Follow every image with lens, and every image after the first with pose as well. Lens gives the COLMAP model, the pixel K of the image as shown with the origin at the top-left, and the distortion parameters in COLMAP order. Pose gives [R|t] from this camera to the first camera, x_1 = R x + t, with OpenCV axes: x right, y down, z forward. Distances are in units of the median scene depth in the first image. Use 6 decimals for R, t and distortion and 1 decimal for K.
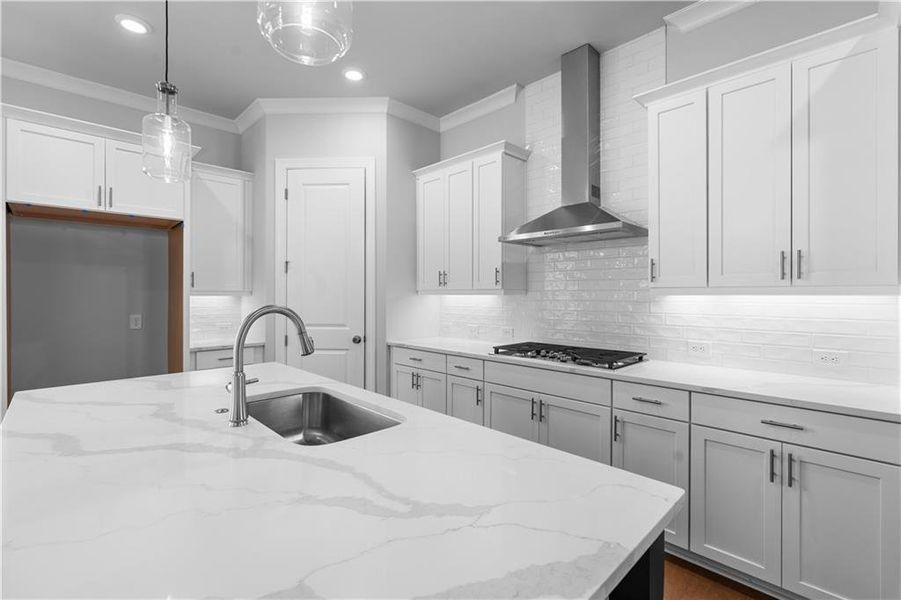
lens RADIAL K [[405.5, 0, 451.9], [0, 405.5, 294.6], [0, 0, 1]] dist [-0.003532, -0.000687]
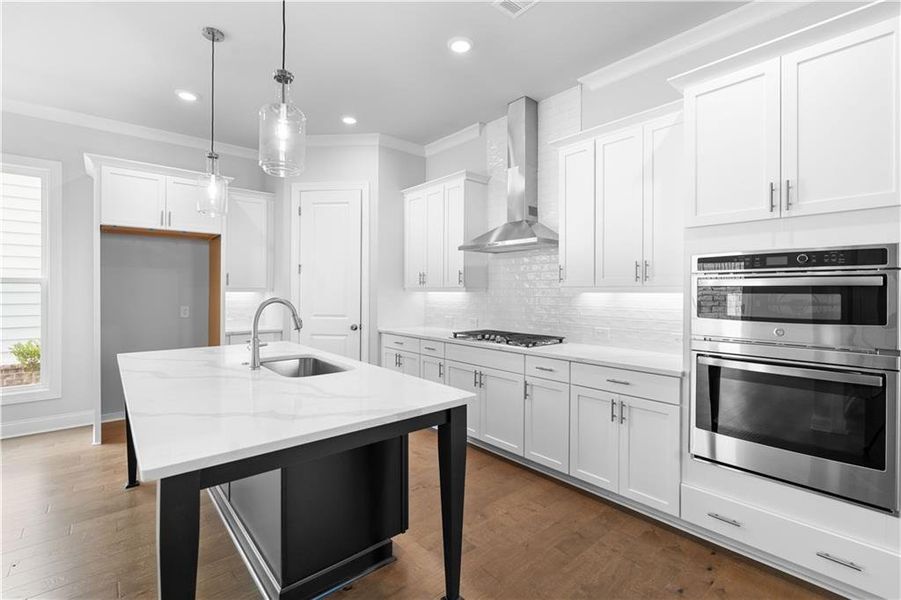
lens RADIAL K [[405.5, 0, 451.8], [0, 405.5, 289.5], [0, 0, 1]] dist [-0.003532, -0.000687]
pose [[0.998109, 0.002678, -0.061405, 0.163582], [-0.002956, 0.999986, -0.004438, -0.000844], [0.061392, 0.004611, 0.998103, -0.262038]]
